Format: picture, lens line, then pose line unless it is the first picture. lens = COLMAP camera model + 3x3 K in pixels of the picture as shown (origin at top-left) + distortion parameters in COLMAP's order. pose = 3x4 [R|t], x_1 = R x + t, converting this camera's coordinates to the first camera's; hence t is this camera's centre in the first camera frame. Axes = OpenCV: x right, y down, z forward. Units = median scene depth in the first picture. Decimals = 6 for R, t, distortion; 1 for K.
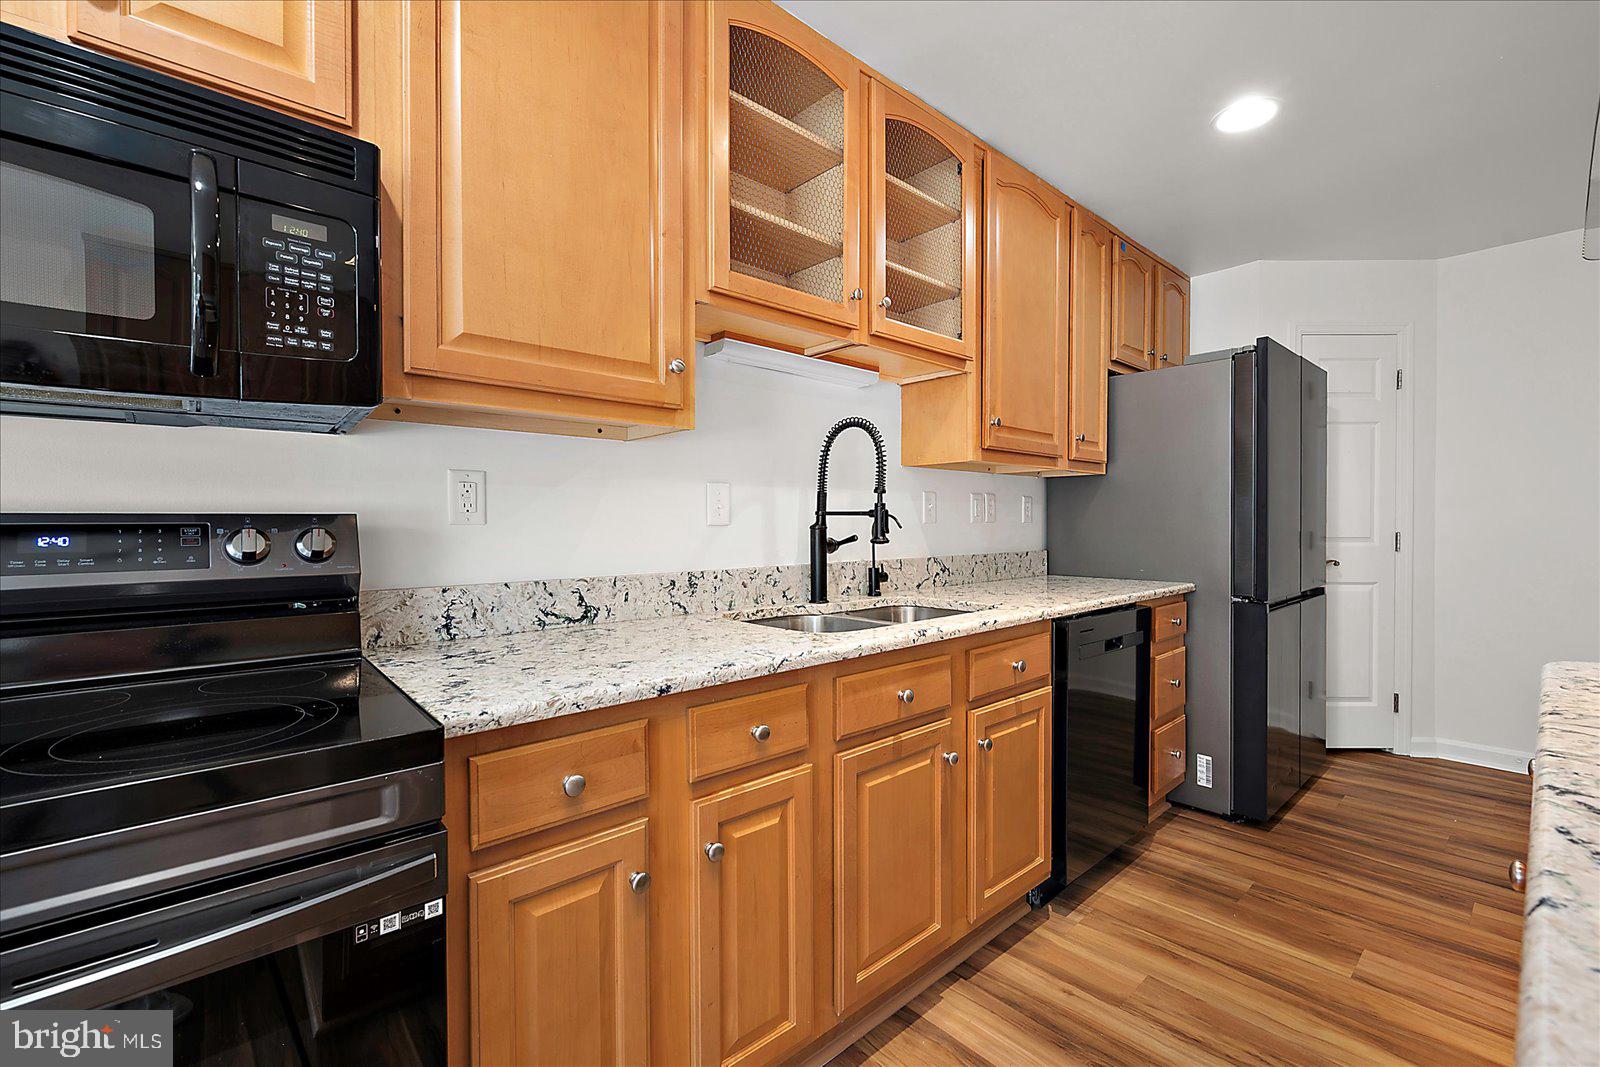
lens RADIAL K [[678.6, 0, 774.2], [0, 678.6, 529.8], [0, 0, 1]] dist [-0.011548, 0.001011]
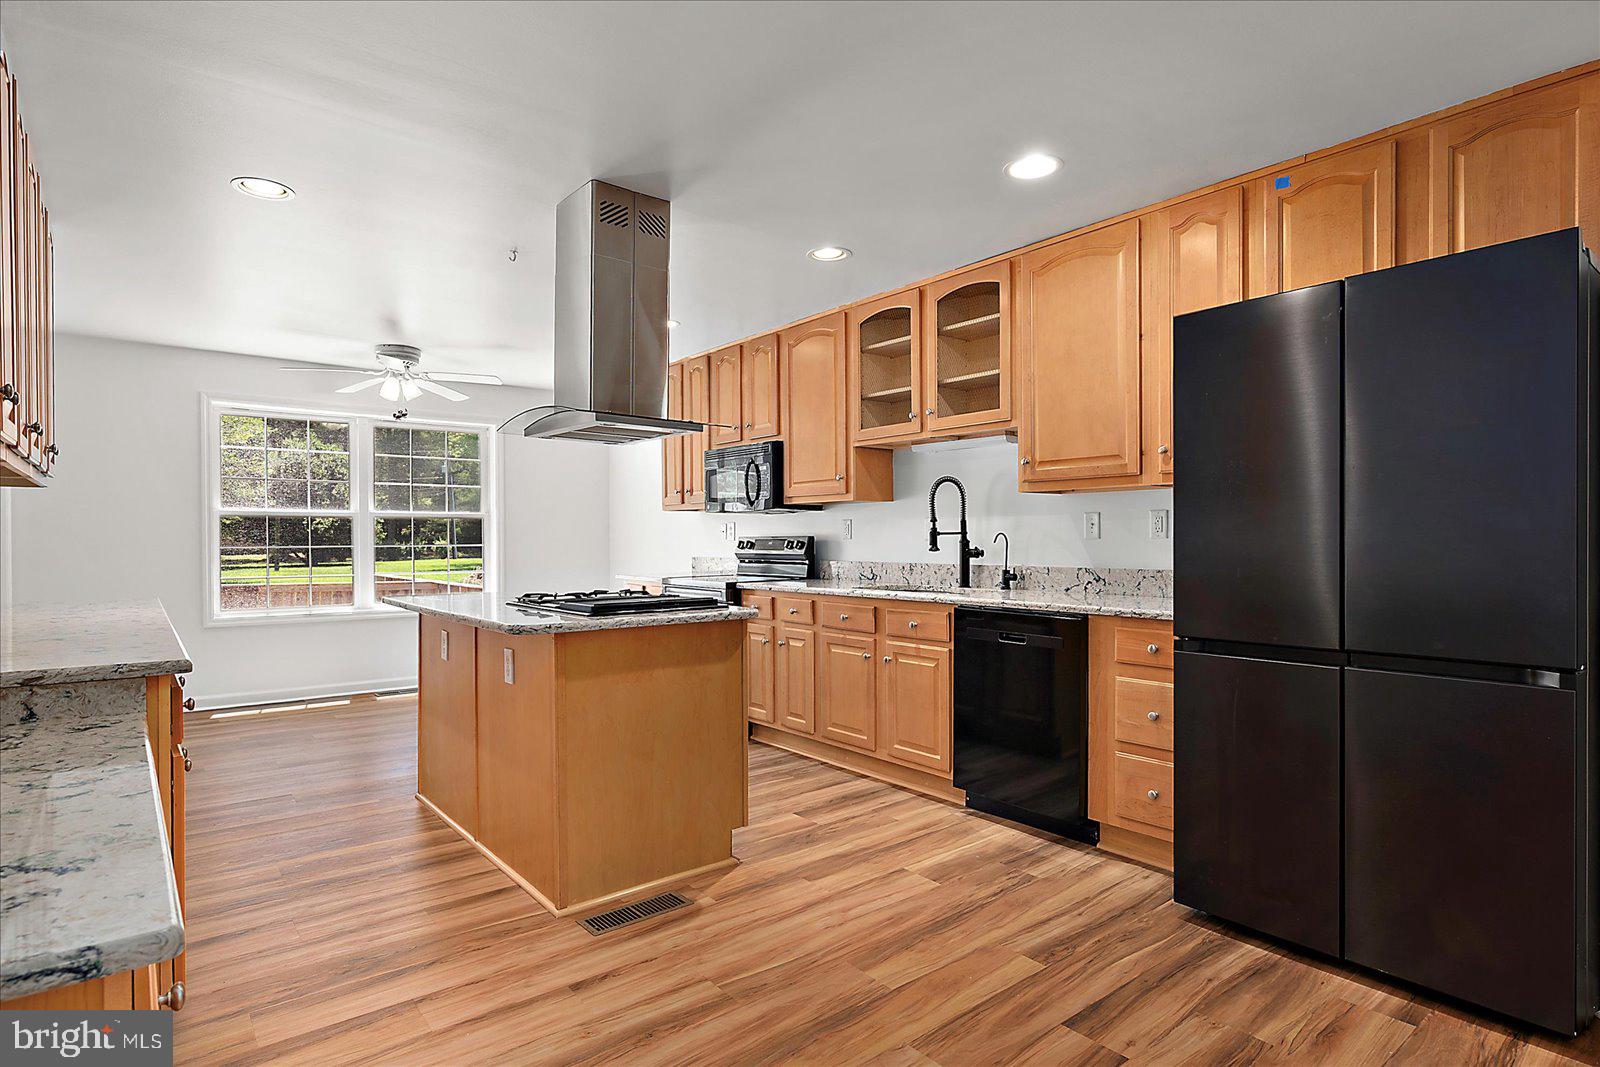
lens RADIAL K [[845.1, 0, 836.6], [0, 845.1, 554.0], [0, 0, 1]] dist [-0.011935, -0.000503]
pose [[-0.010500, 0.023319, -0.999673, 2.318535], [-0.004393, 0.999717, 0.023366, -0.021594], [0.999935, 0.004637, -0.010395, 0.782354]]
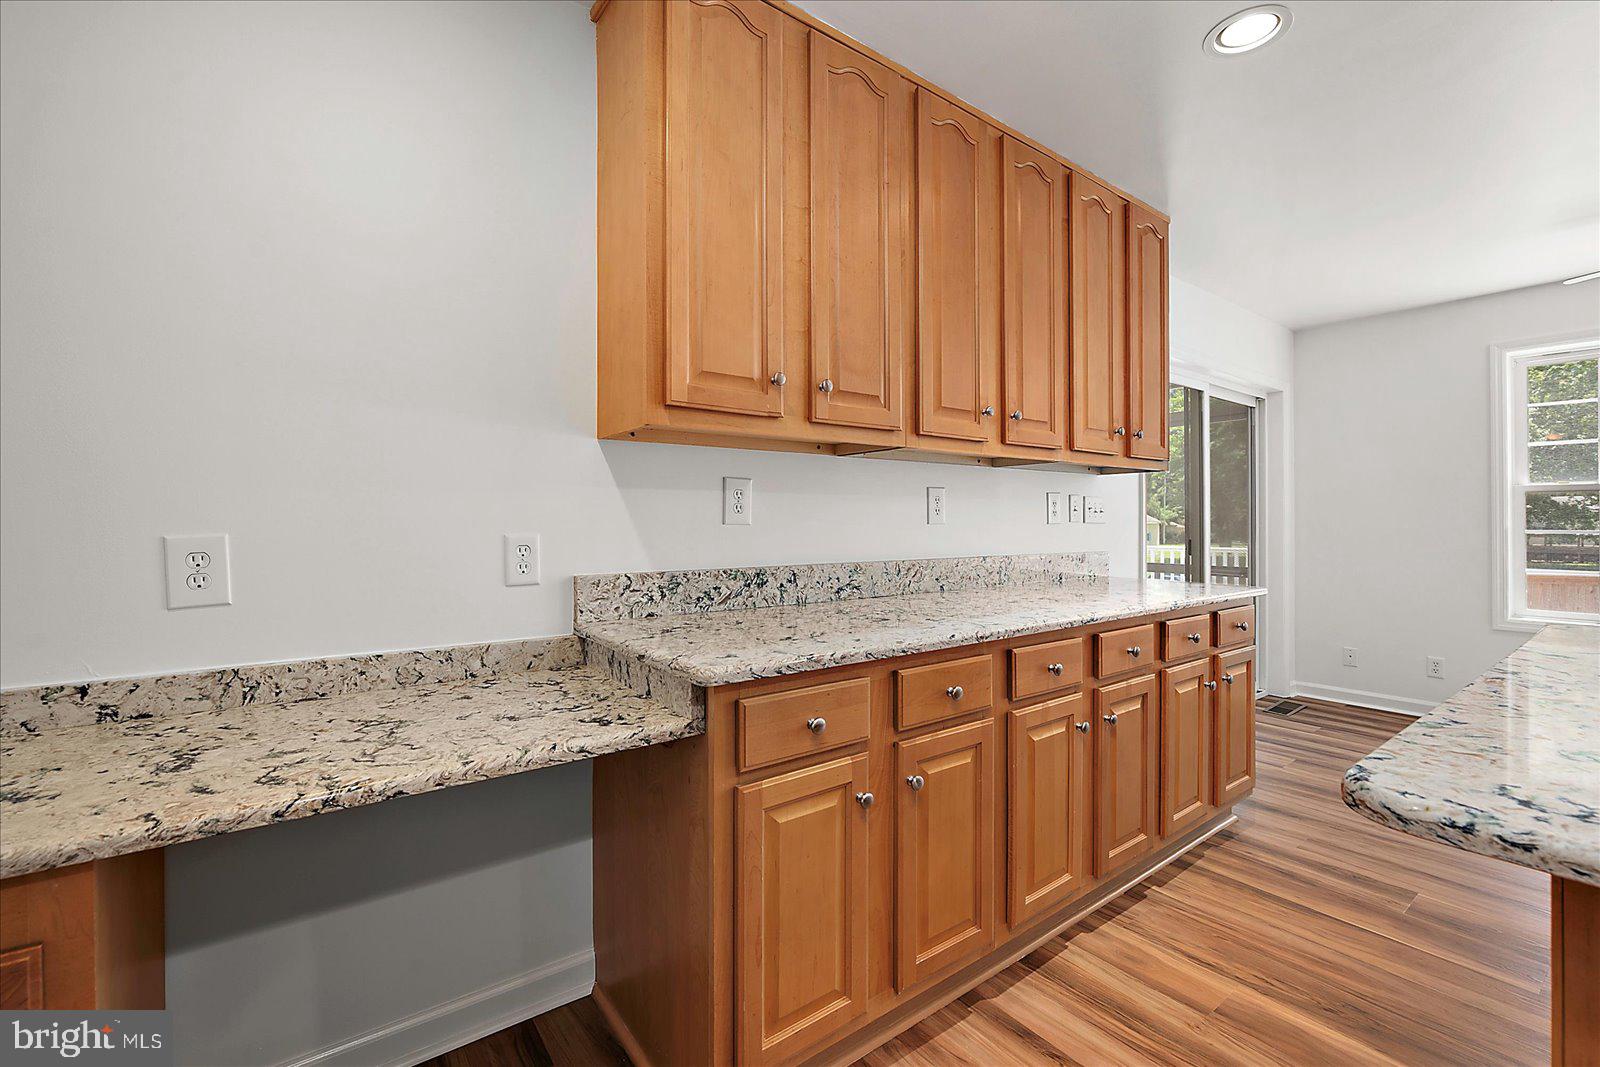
lens RADIAL K [[678.6, 0, 775.5], [0, 678.6, 517.4], [0, 0, 1]] dist [-0.011548, 0.001011]
pose [[-0.996441, 0.003567, 0.084218, 1.285606], [0.003461, 0.999993, -0.001408, -0.012471], [-0.084222, -0.001111, -0.996446, 0.641230]]
